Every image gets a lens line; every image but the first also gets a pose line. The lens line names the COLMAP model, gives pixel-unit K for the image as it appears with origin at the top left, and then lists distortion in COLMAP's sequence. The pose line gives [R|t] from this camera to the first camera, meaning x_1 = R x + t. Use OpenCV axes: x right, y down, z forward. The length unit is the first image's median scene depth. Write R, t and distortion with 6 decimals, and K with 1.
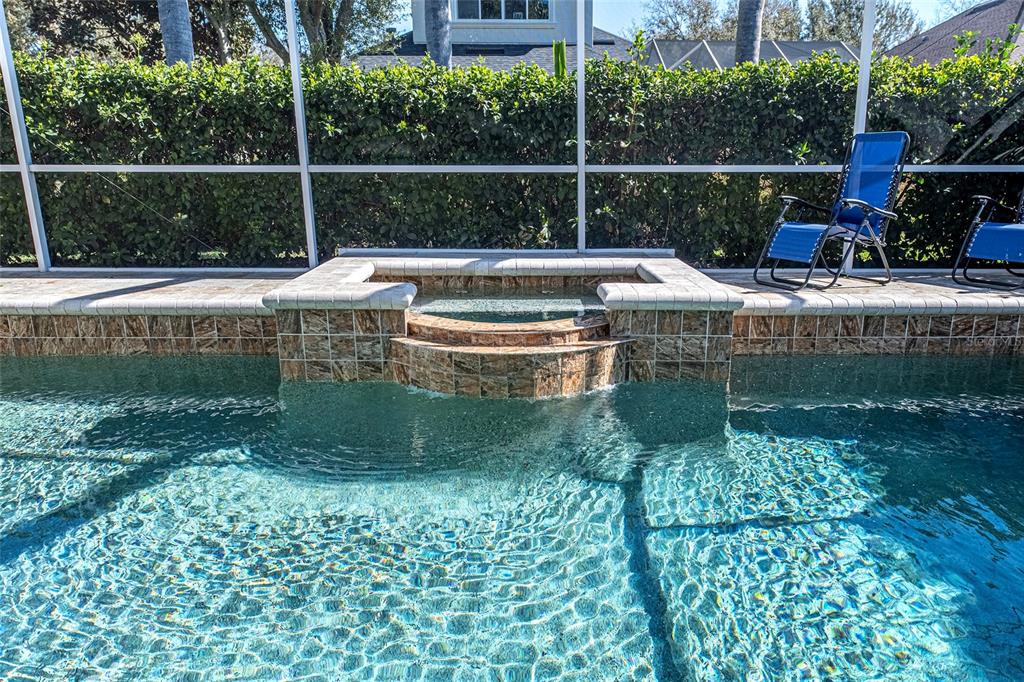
lens RADIAL K [[706.3, 0, 540.7], [0, 706.3, 340.3], [0, 0, 1]] dist [-0.002815, 0.000919]
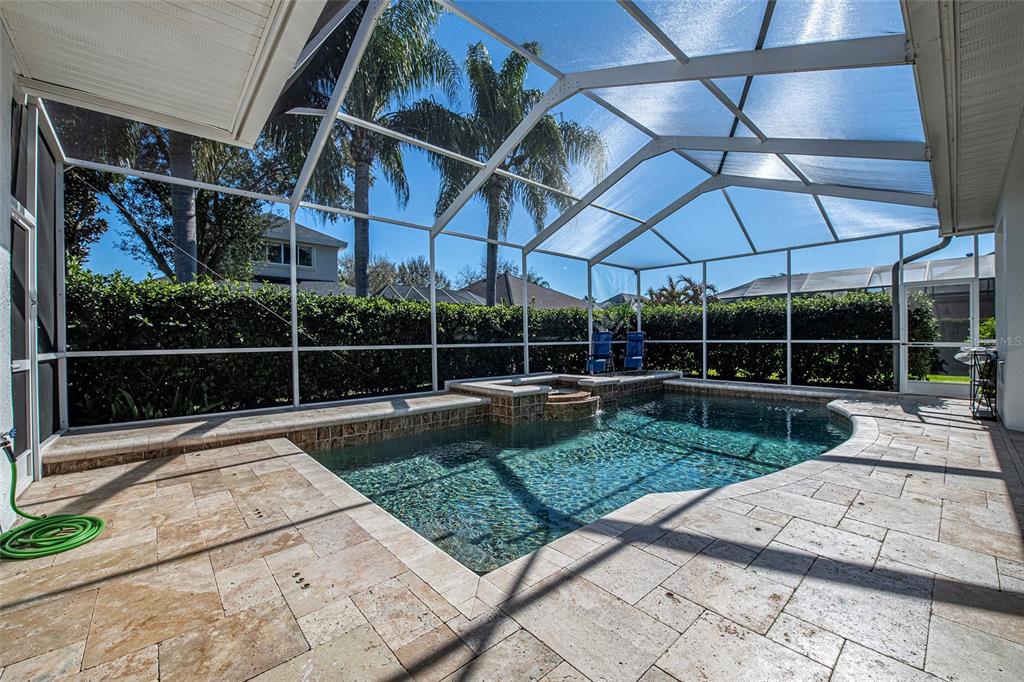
lens RADIAL K [[407.8, 0, 514.4], [0, 407.8, 342.1], [0, 0, 1]] dist [-0.015577, -0.000243]
pose [[0.750322, -0.012847, 0.660948, -1.029225], [0.175556, 0.967784, -0.180484, 0.023071], [-0.637336, 0.251455, 0.728405, -0.109178]]
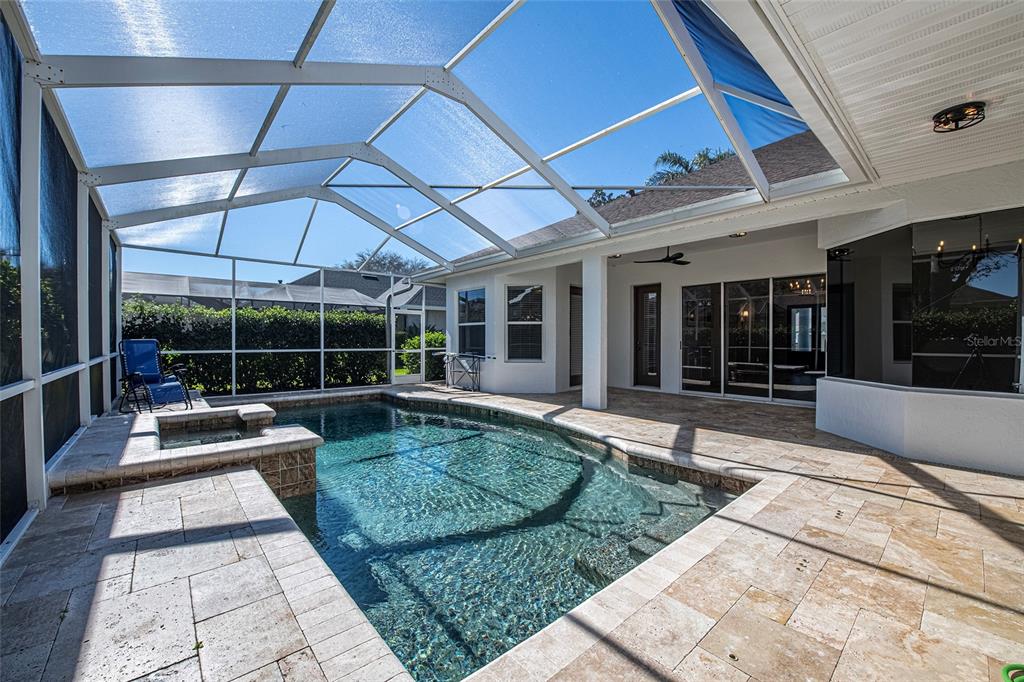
lens RADIAL K [[407.8, 0, 514.4], [0, 407.8, 342.1], [0, 0, 1]] dist [-0.015577, -0.000243]
pose [[-0.657324, -0.008349, 0.753562, -1.061480], [0.187016, 0.966852, 0.173844, -0.282219], [-0.730035, 0.255199, -0.633974, 0.931063]]
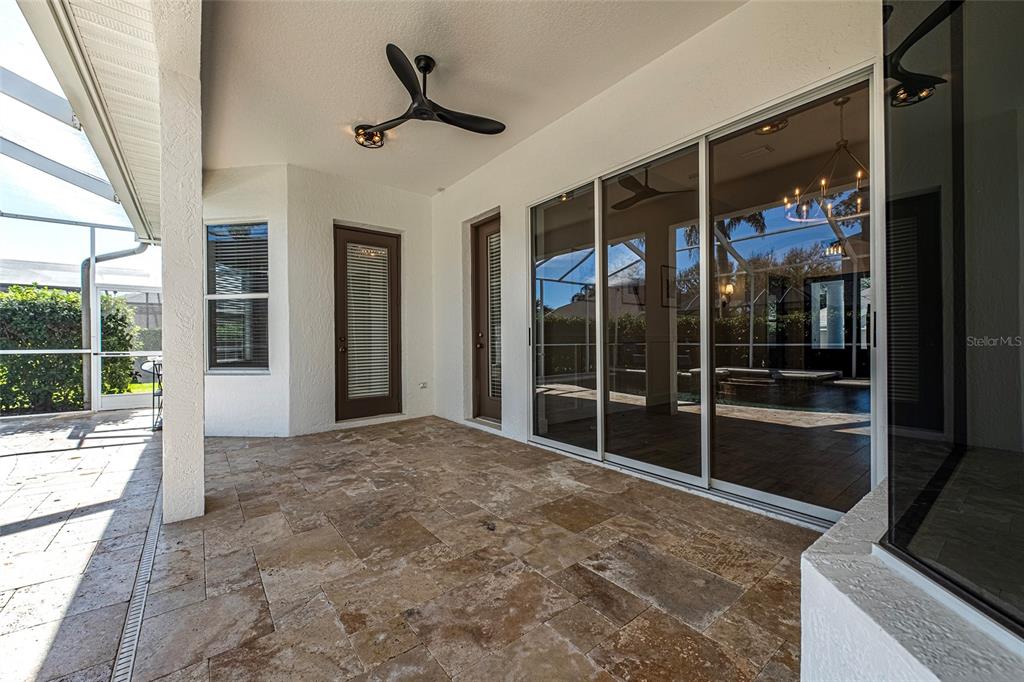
lens RADIAL K [[408.3, 0, 513.8], [0, 408.3, 339.7], [0, 0, 1]] dist [0.000261, 0.000027]
pose [[-0.608552, 0.006844, 0.793484, -0.831997], [0.207992, 0.966377, 0.151181, 0.049680], [-0.765770, 0.257040, -0.589514, -0.205961]]
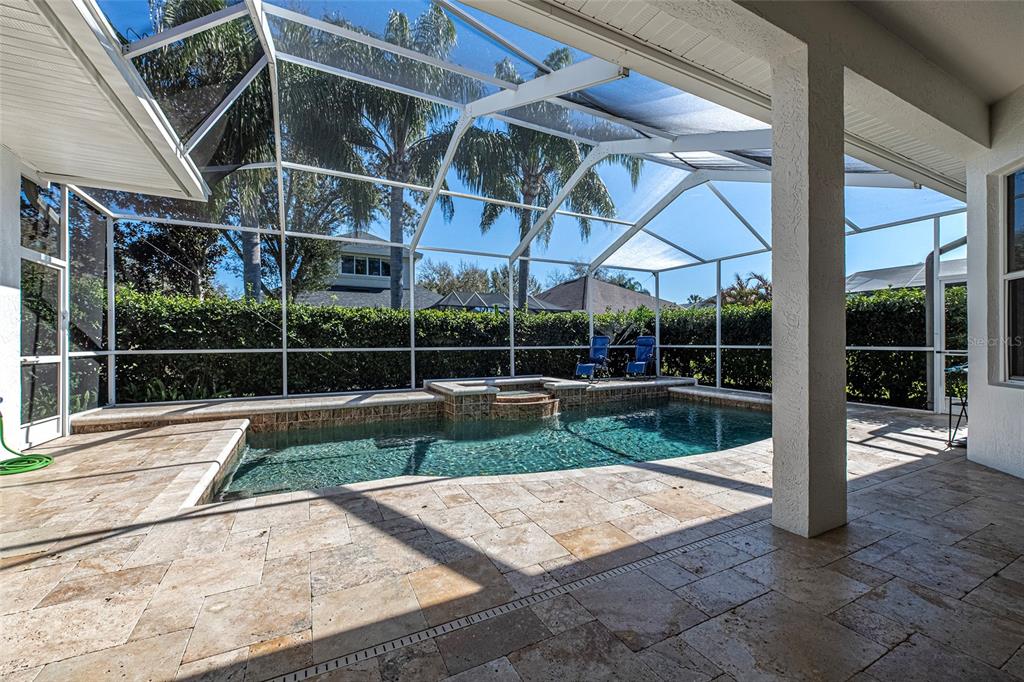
lens RADIAL K [[415.6, 0, 523.1], [0, 415.6, 342.7], [0, 0, 1]] dist [0.007272, -0.000151]
pose [[0.893935, -0.004474, 0.448175, -0.670681], [0.116570, 0.967858, -0.222850, 0.118496], [-0.432772, 0.251457, 0.865724, -0.488348]]
